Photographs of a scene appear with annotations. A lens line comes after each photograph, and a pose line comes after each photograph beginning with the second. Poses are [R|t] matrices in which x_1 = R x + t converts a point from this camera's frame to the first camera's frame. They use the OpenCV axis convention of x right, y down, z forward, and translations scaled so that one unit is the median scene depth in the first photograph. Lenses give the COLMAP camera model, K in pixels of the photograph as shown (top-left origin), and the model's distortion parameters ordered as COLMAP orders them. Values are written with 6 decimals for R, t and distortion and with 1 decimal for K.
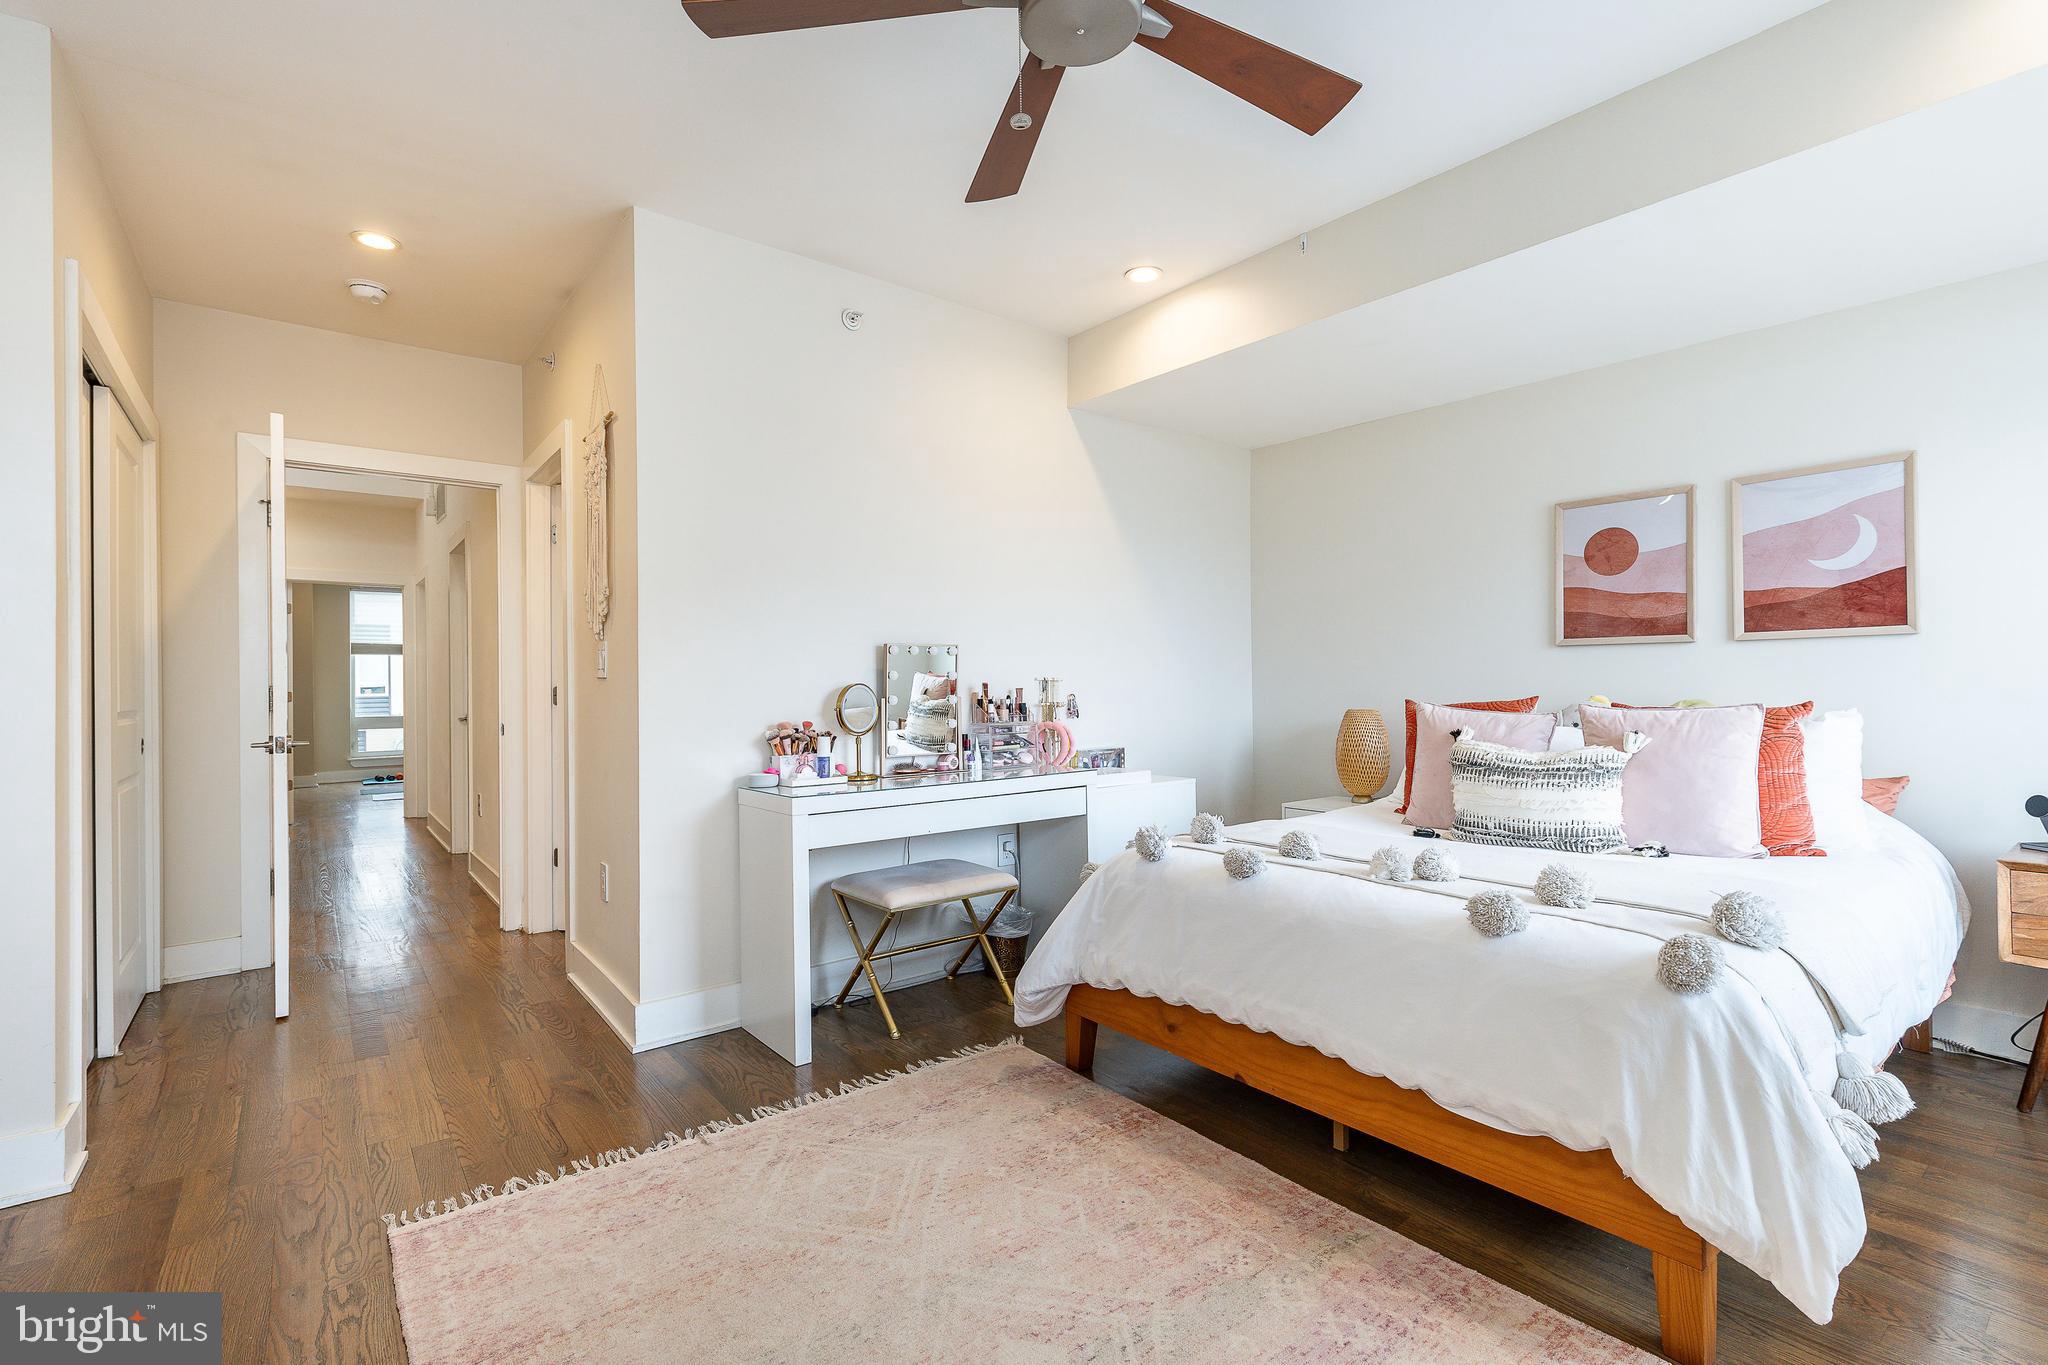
lens RADIAL K [[912.4, 0, 1021.0], [0, 912.4, 680.5], [0, 0, 1]] dist [0.008771, -0.001712]
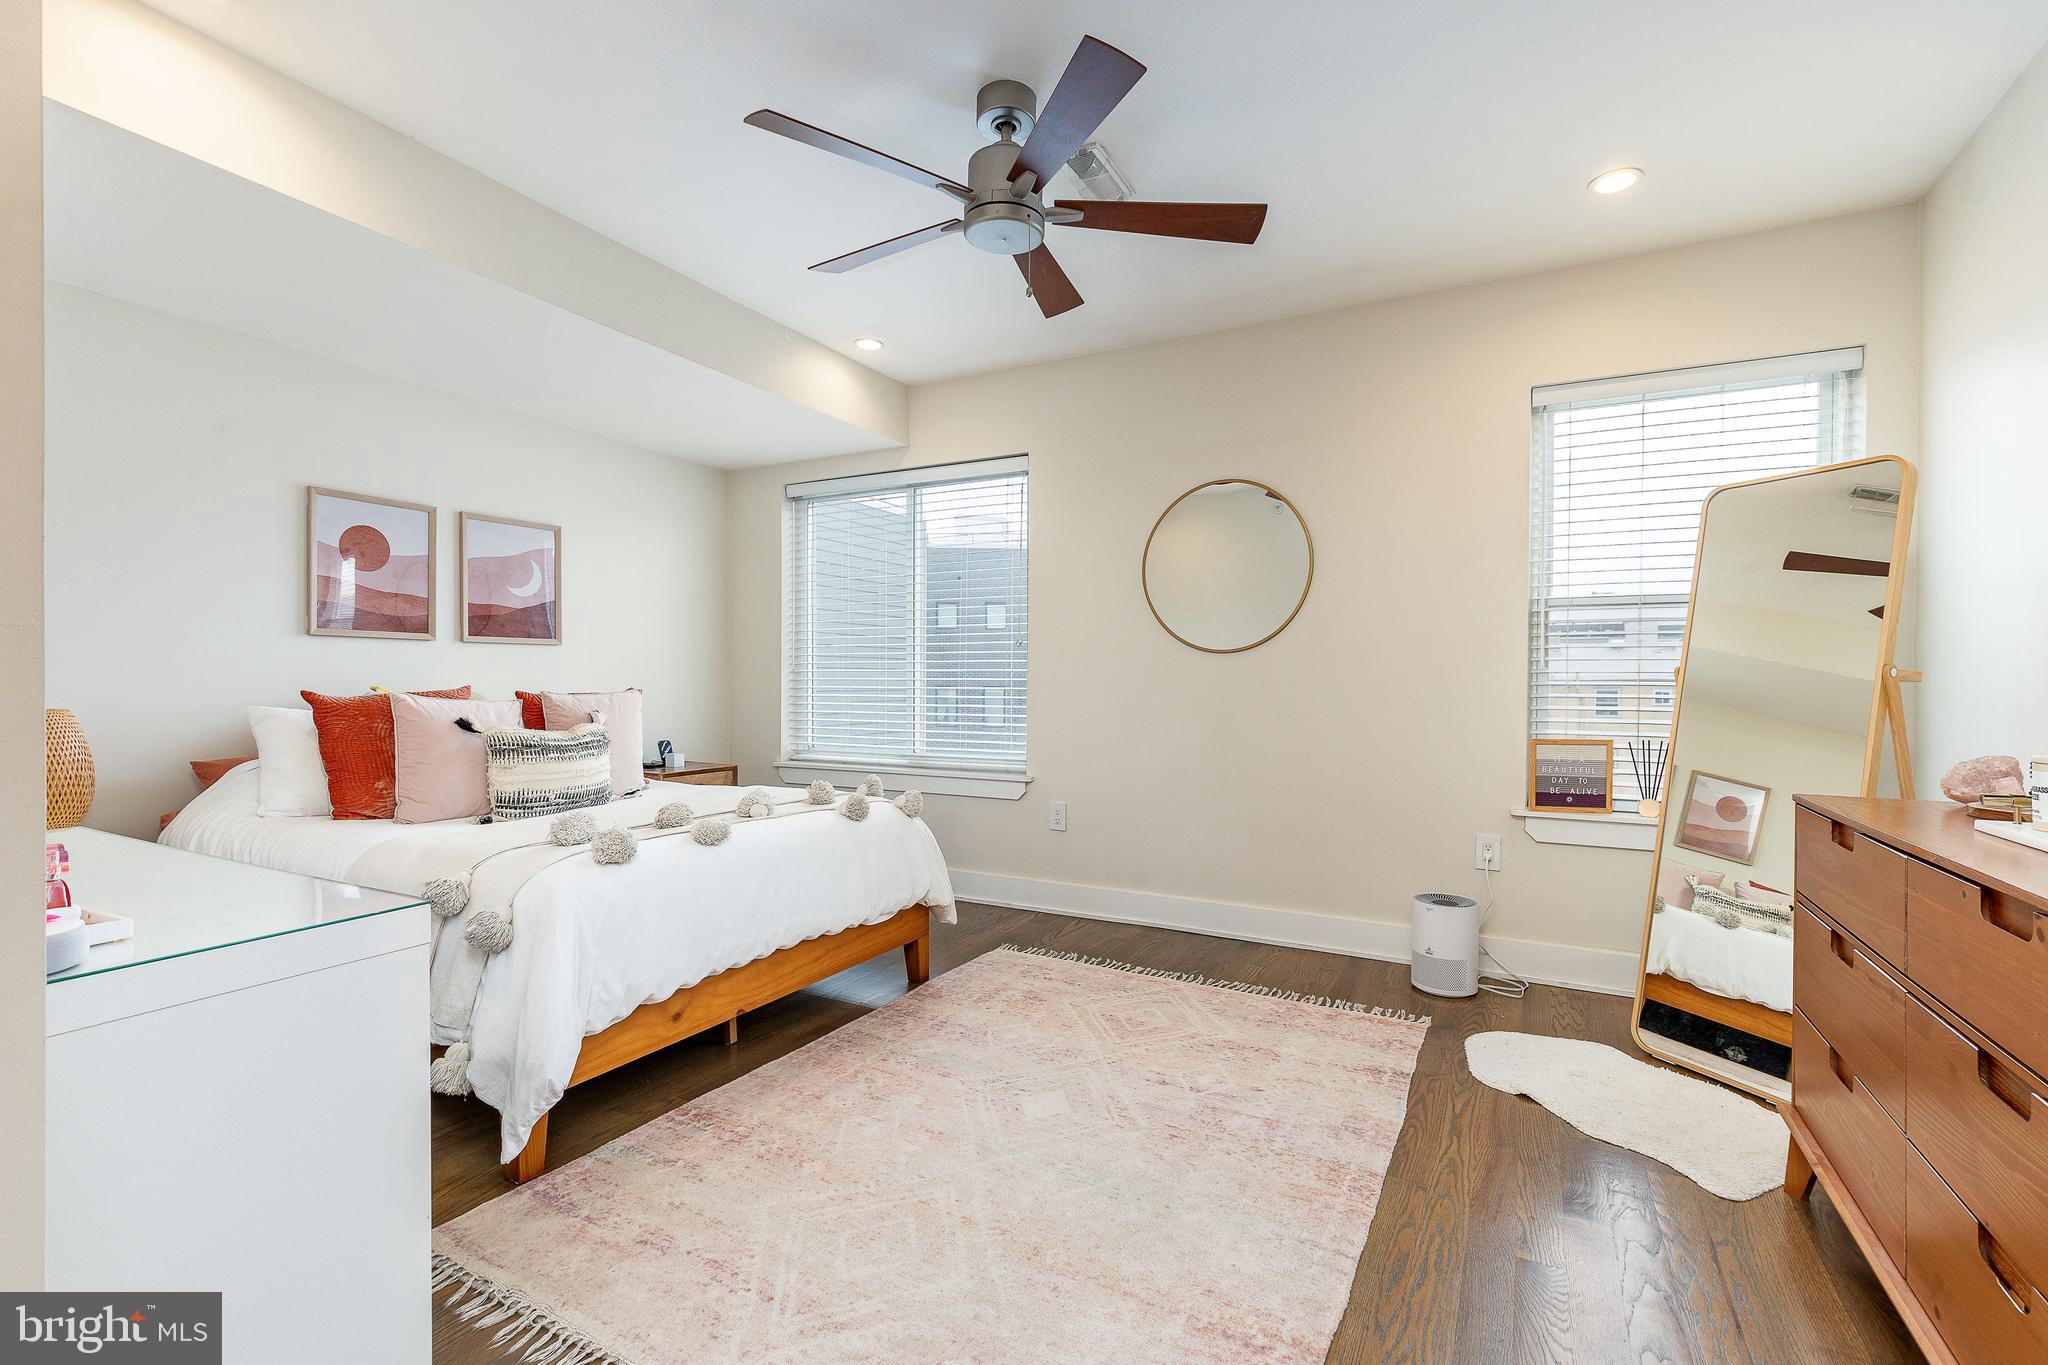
lens RADIAL K [[912.4, 0, 1025.0], [0, 912.4, 682.4], [0, 0, 1]] dist [0.008771, -0.001712]
pose [[-0.381809, 0.002797, 0.924237, -0.747966], [-0.004432, 0.999978, -0.004857, 0.016595], [-0.924231, -0.005951, -0.381788, 0.857251]]
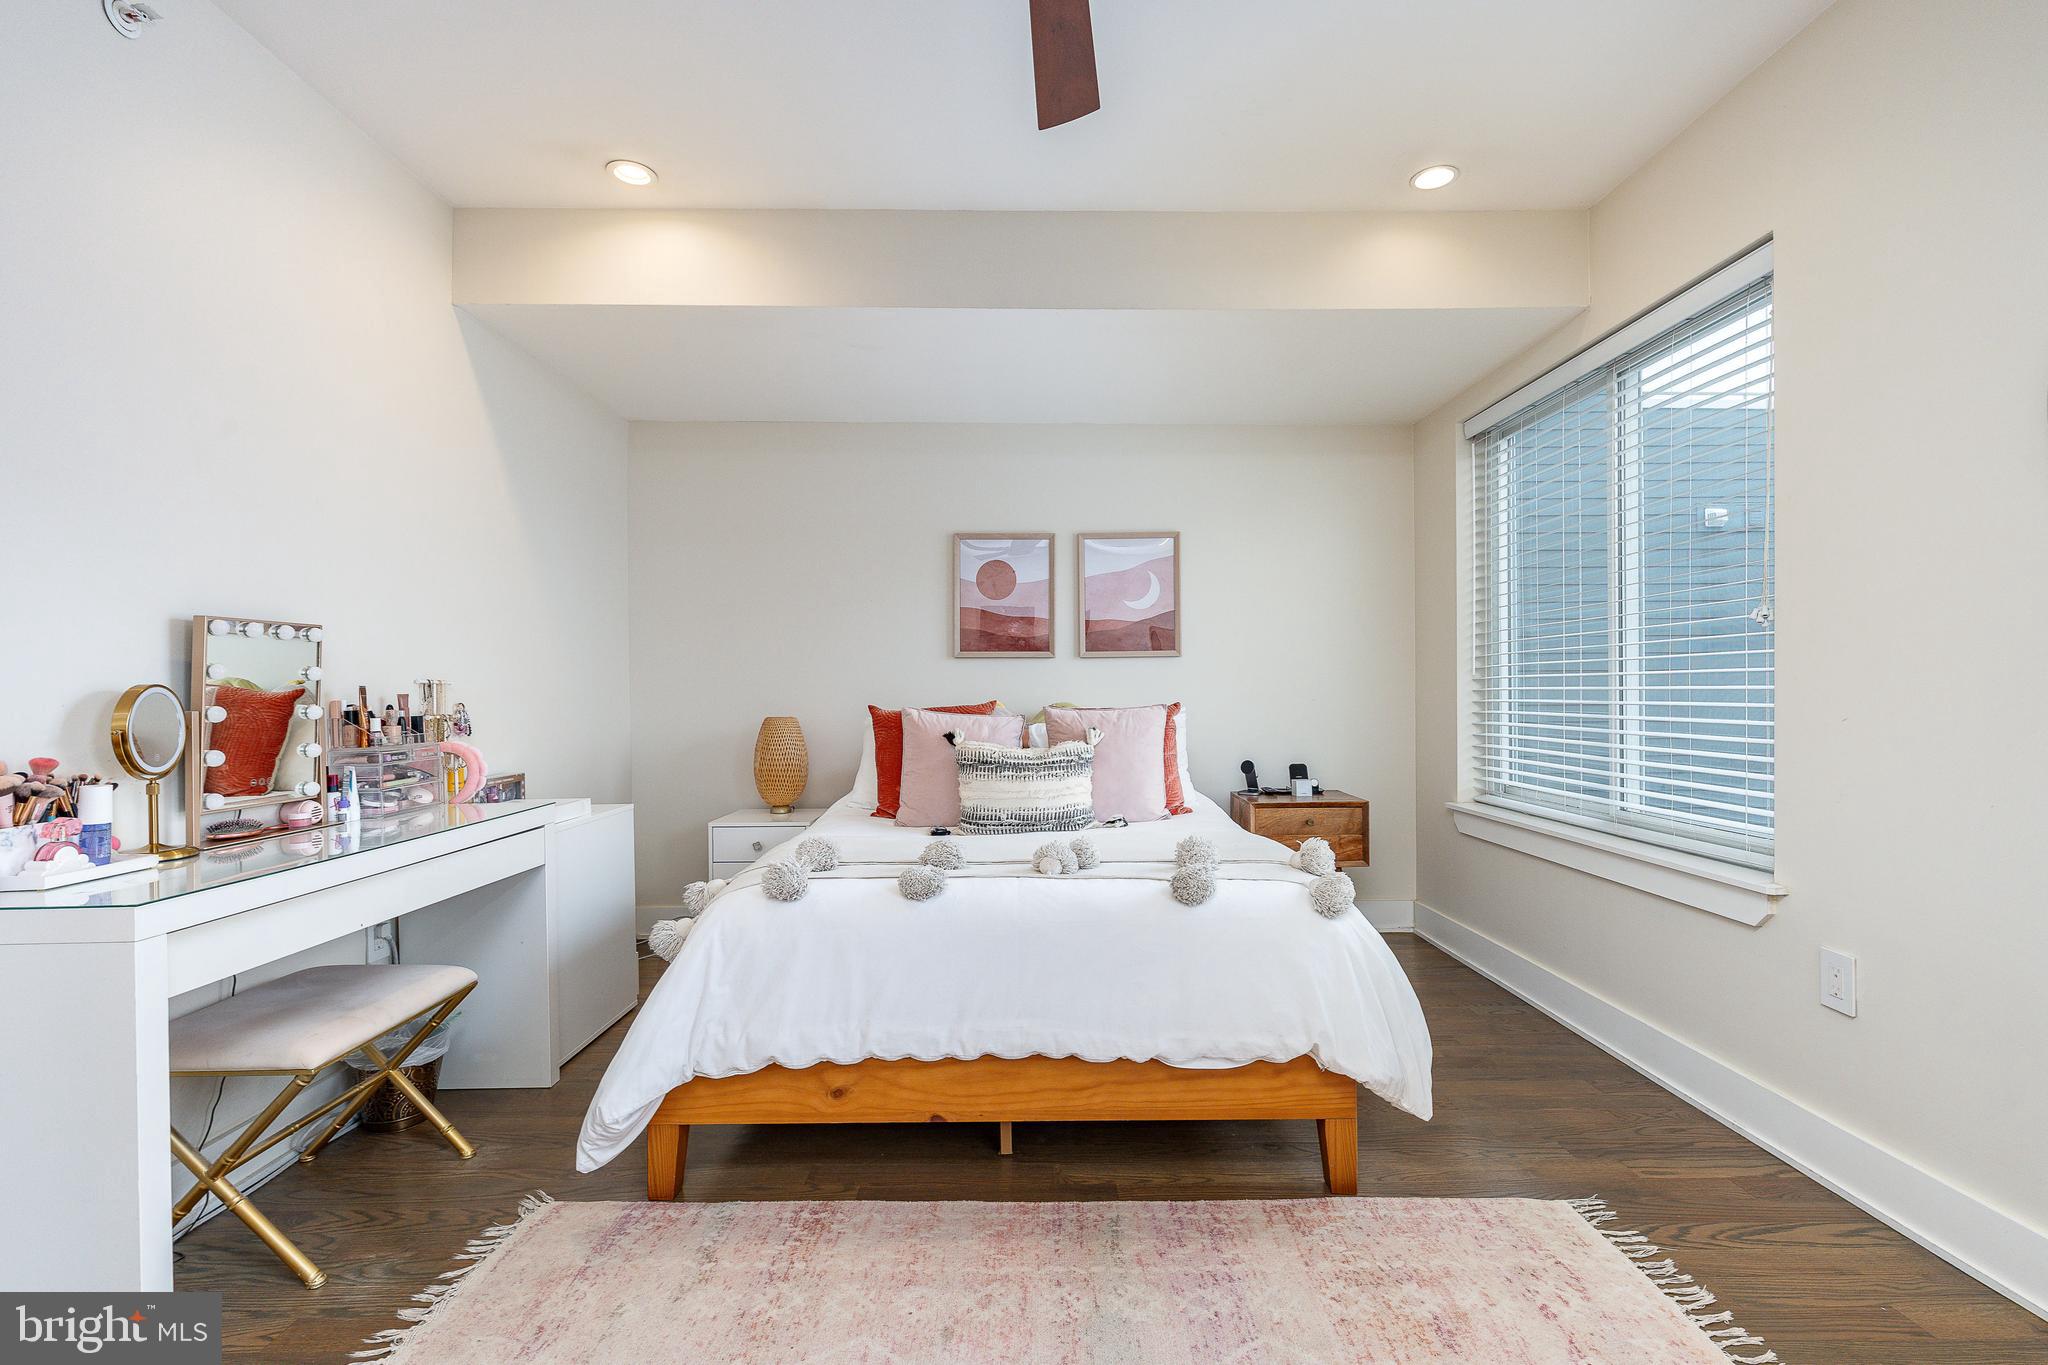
lens RADIAL K [[912.4, 0, 1019.6], [0, 912.4, 693.4], [0, 0, 1]] dist [0.008771, -0.001712]
pose [[0.625478, 0.000975, 0.780241, -0.324475], [-0.002094, 0.999998, 0.000429, 0.008410], [-0.780239, -0.001902, 0.625478, 0.282932]]
